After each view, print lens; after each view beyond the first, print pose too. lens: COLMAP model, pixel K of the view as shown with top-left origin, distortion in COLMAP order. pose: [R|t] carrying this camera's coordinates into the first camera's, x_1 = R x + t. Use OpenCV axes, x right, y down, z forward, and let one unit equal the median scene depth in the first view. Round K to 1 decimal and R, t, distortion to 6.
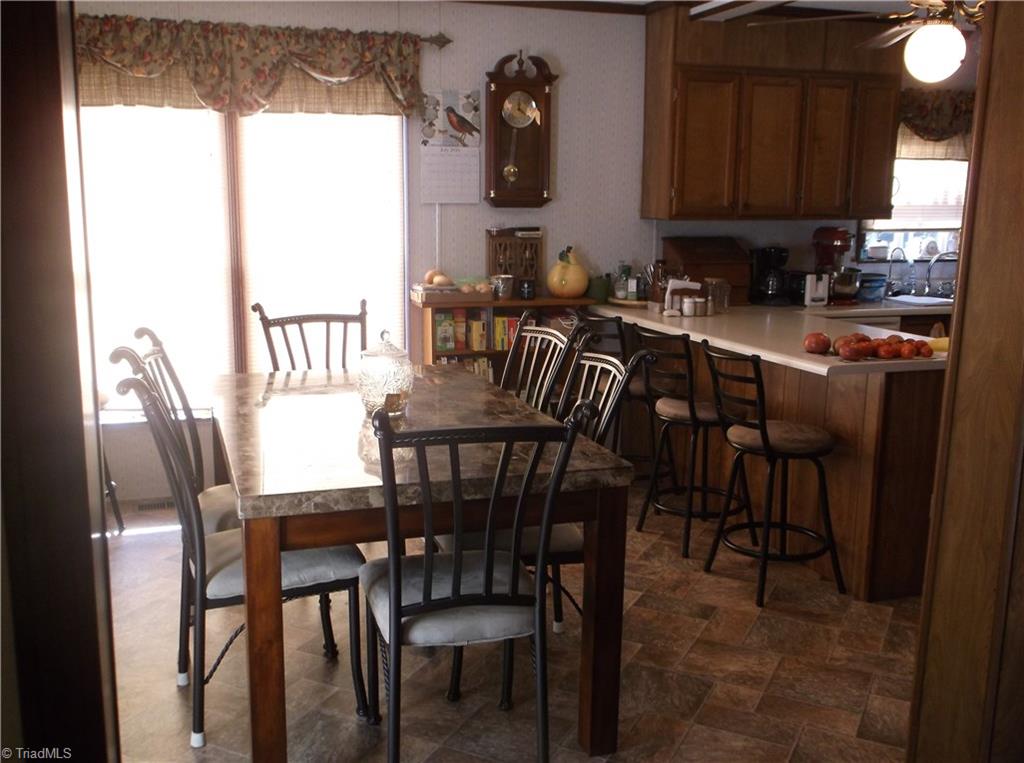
lens RADIAL K [[1012.7, 0, 513.4], [0, 1012.7, 377.8], [0, 0, 1]] dist [0.001848, 0.000000]
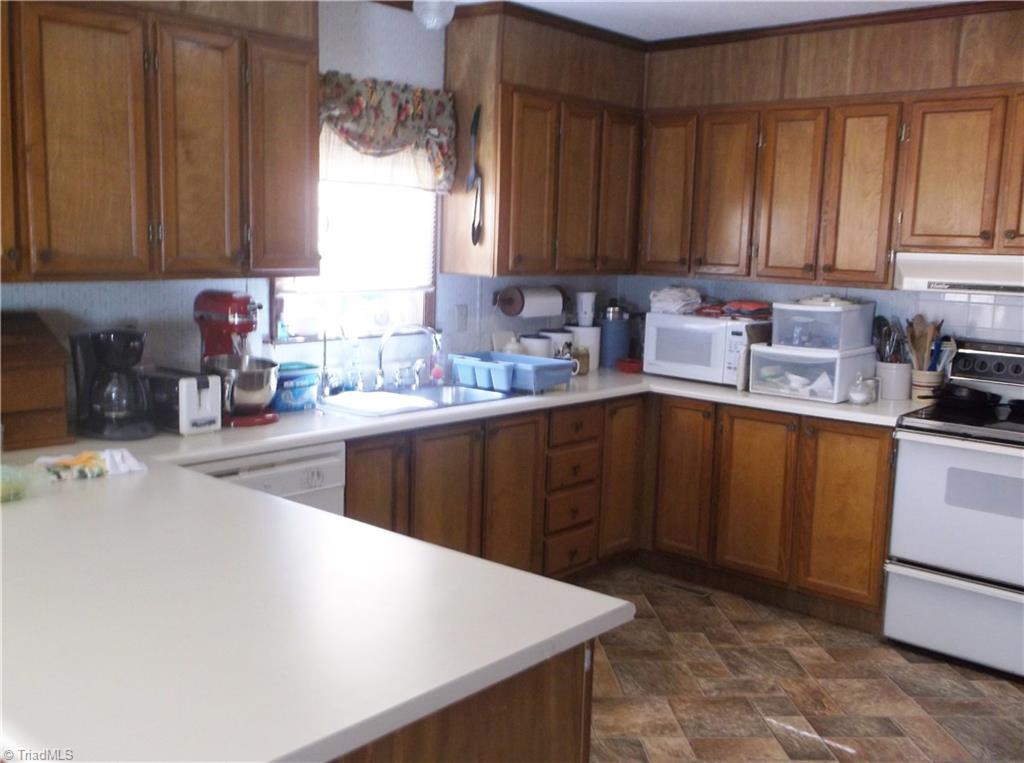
lens RADIAL K [[1012.7, 0, 509.9], [0, 1012.7, 382.7], [0, 0, 1]] dist [0.001848, 0.000000]
pose [[0.863254, -0.057782, 0.501452, 0.163006], [0.074221, 0.997159, -0.012870, -0.077034], [-0.499284, 0.048328, 0.865089, 0.419228]]
